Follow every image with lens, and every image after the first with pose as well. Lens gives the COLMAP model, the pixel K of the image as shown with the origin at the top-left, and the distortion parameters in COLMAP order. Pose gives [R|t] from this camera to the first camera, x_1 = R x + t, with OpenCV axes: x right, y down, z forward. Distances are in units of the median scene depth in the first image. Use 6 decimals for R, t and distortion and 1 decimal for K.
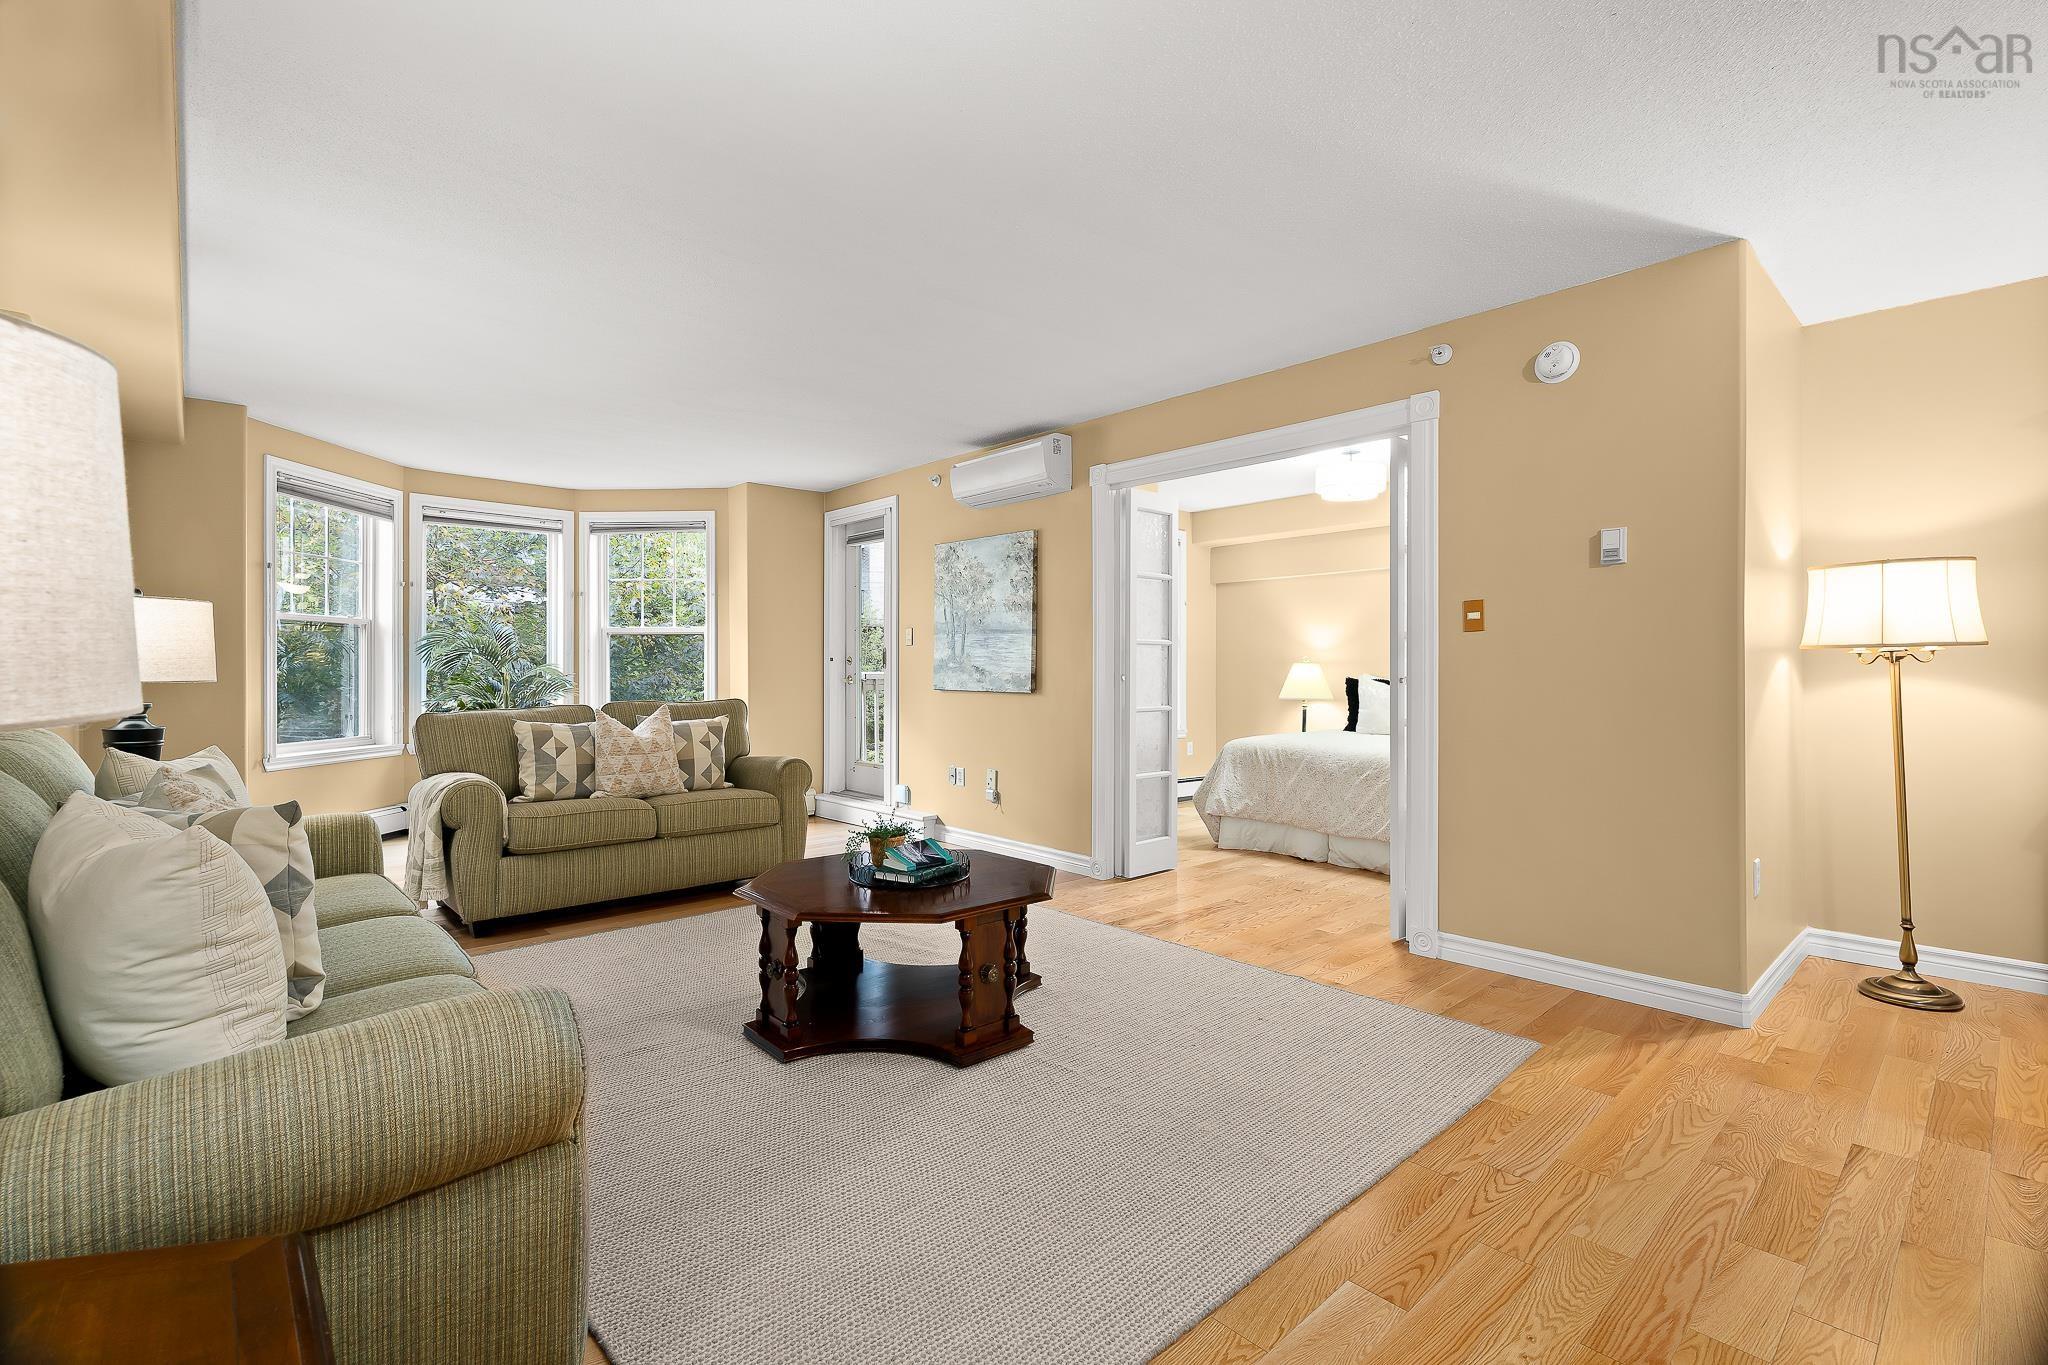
lens RADIAL K [[917.2, 0, 1010.7], [0, 917.2, 661.8], [0, 0, 1]] dist [0.002511, -0.000122]
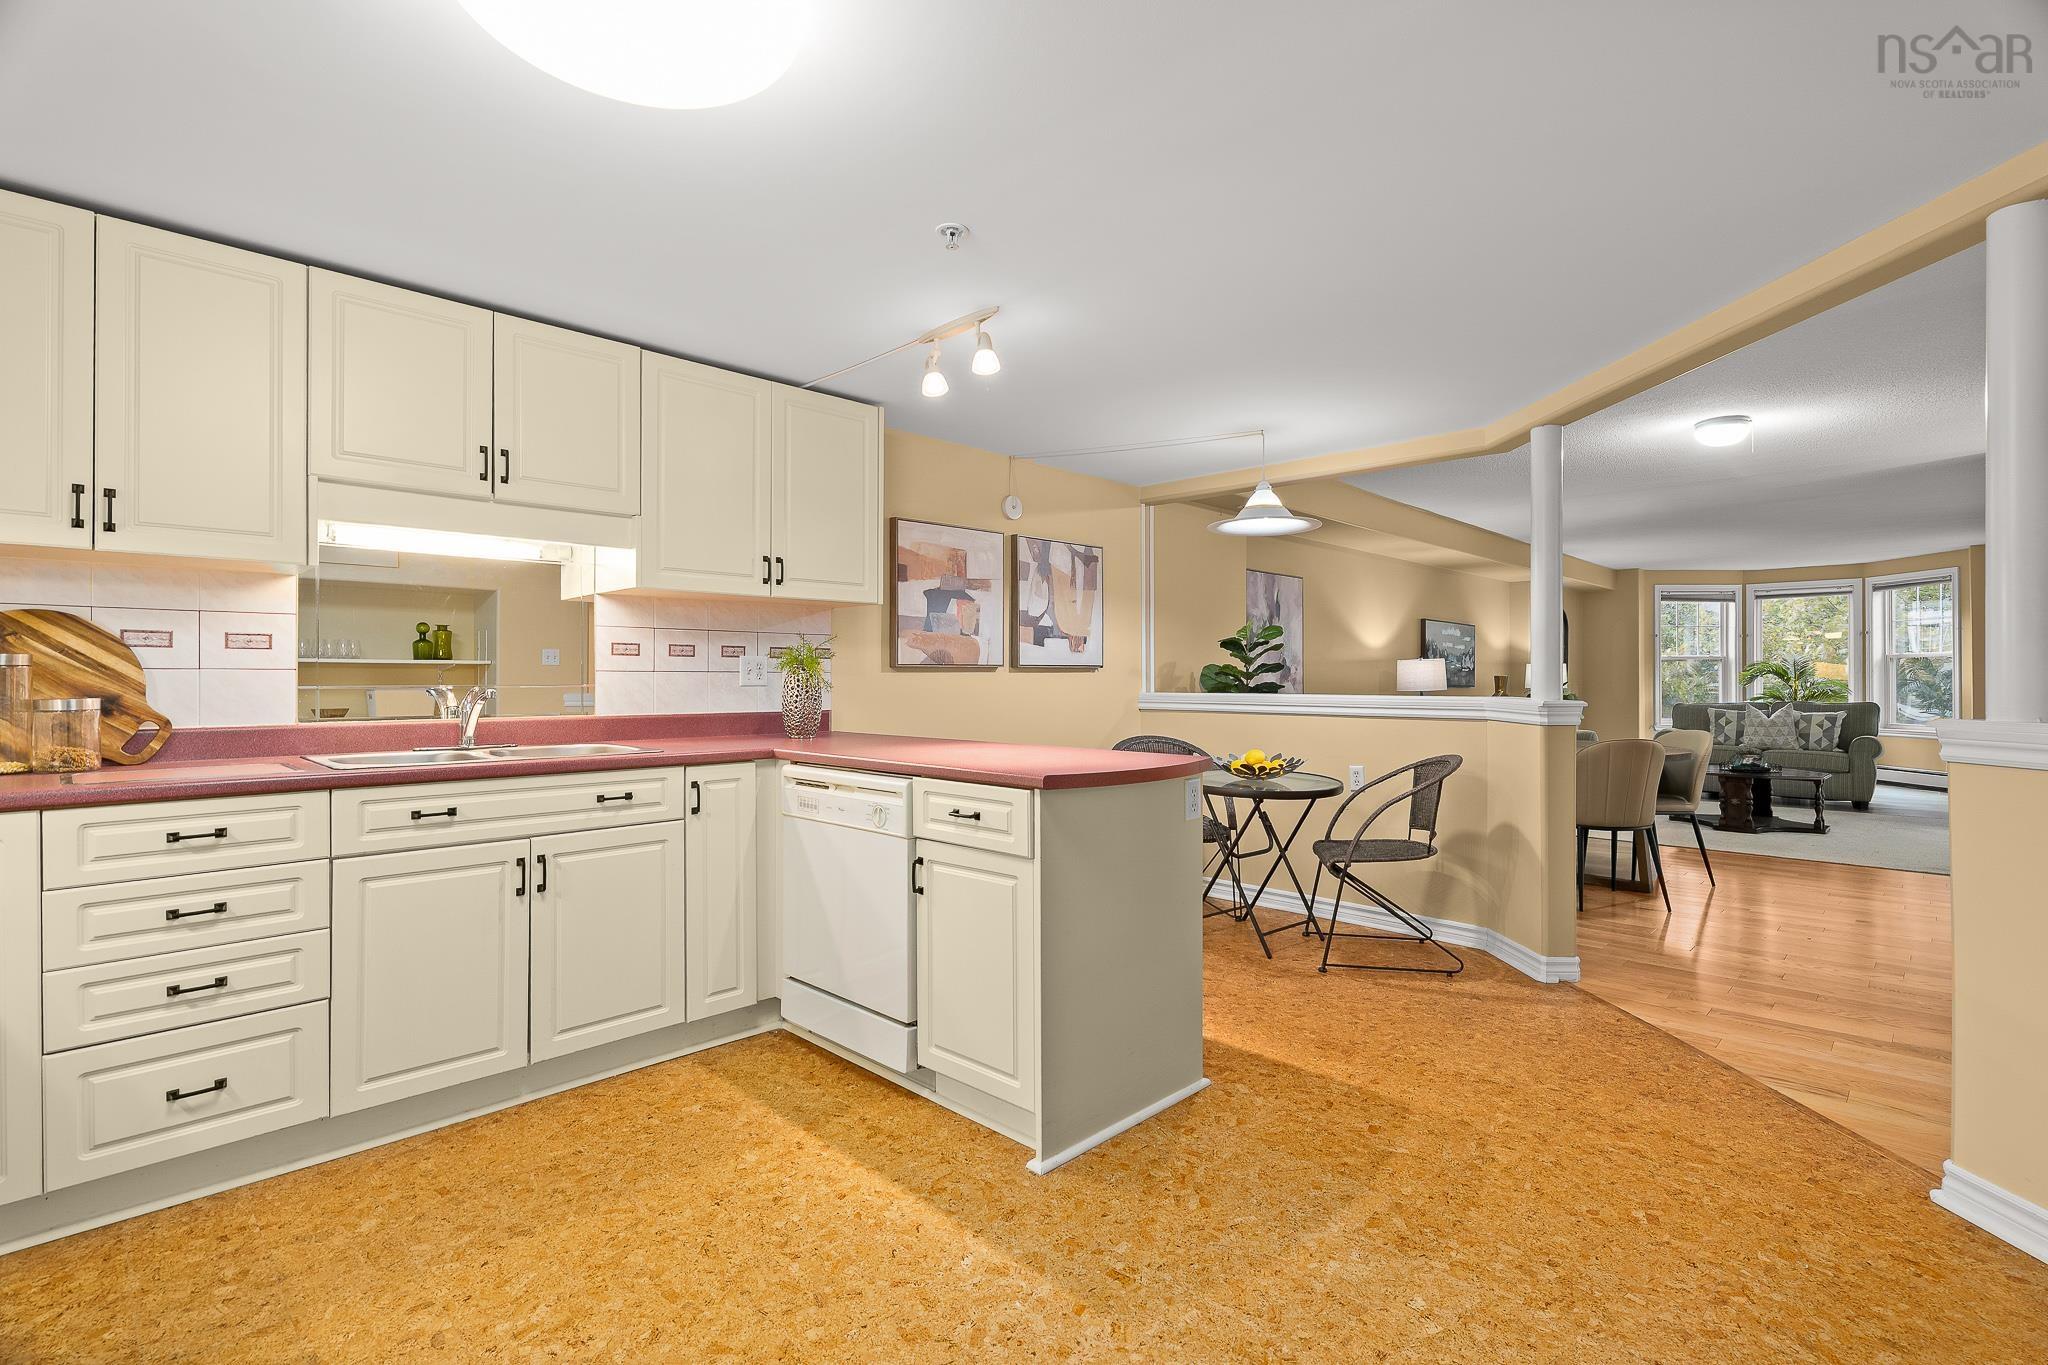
lens RADIAL K [[954.6, 0, 1018.4], [0, 954.6, 681.0], [0, 0, 1]] dist [0.002324, 0.000276]
pose [[0.053694, -0.000110, -0.998557, 1.309115], [0.012549, 0.999921, 0.000565, -0.017258], [0.998479, -0.012562, 0.053691, -0.603487]]
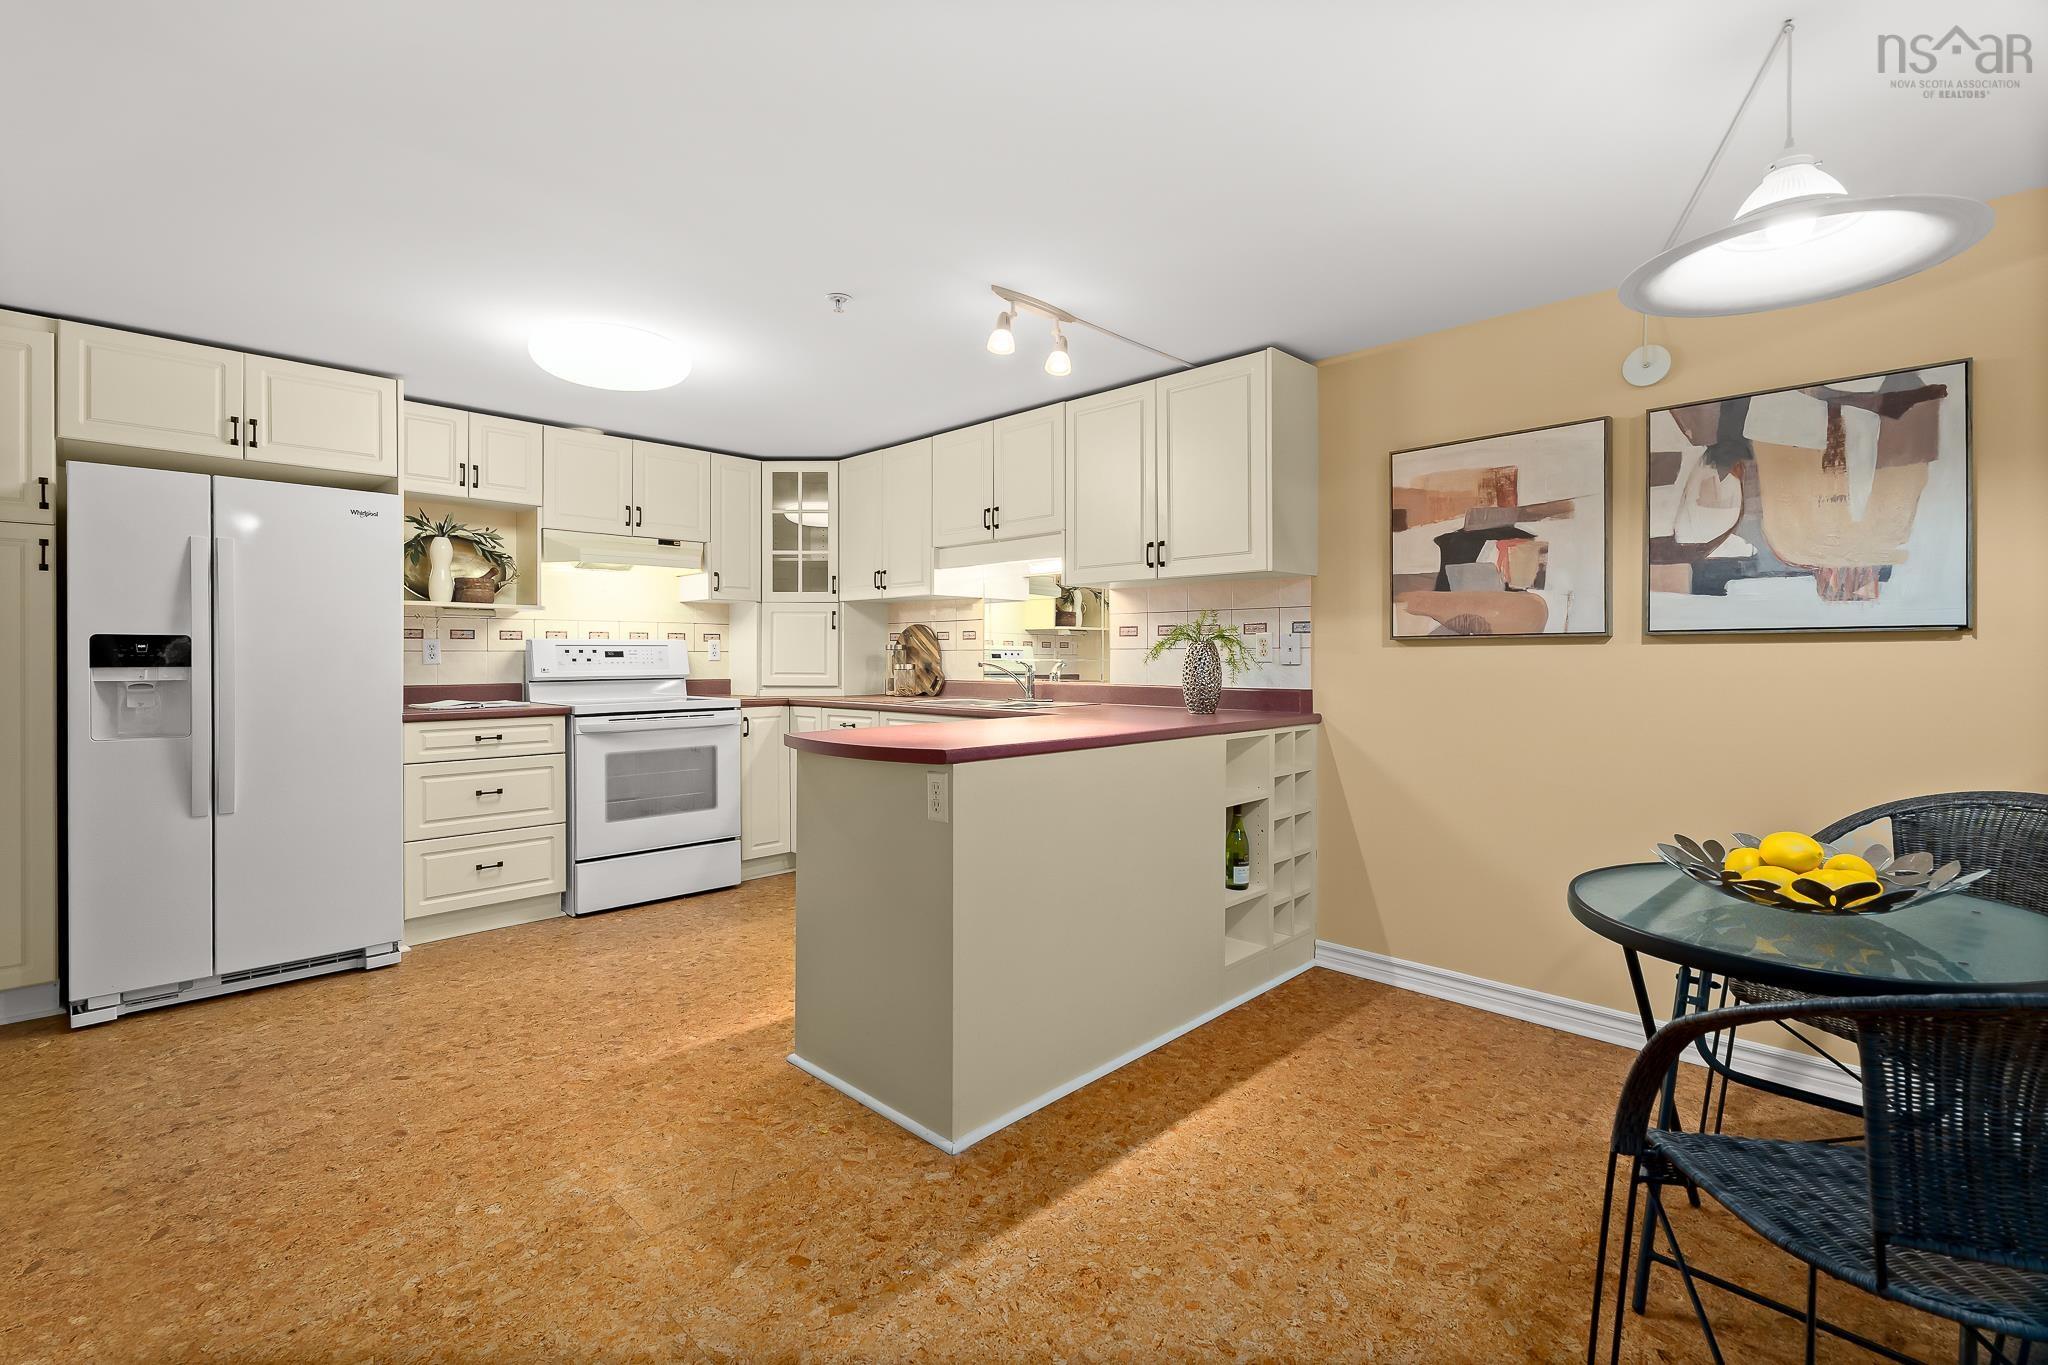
lens RADIAL K [[917.2, 0, 1010.7], [0, 917.2, 661.8], [0, 0, 1]] dist [0.002511, -0.000122]
pose [[-0.998489, -0.002941, -0.054873, 0.803489], [-0.002594, 0.999976, -0.006398, -0.010941], [0.054891, -0.006246, -0.998473, -0.079253]]
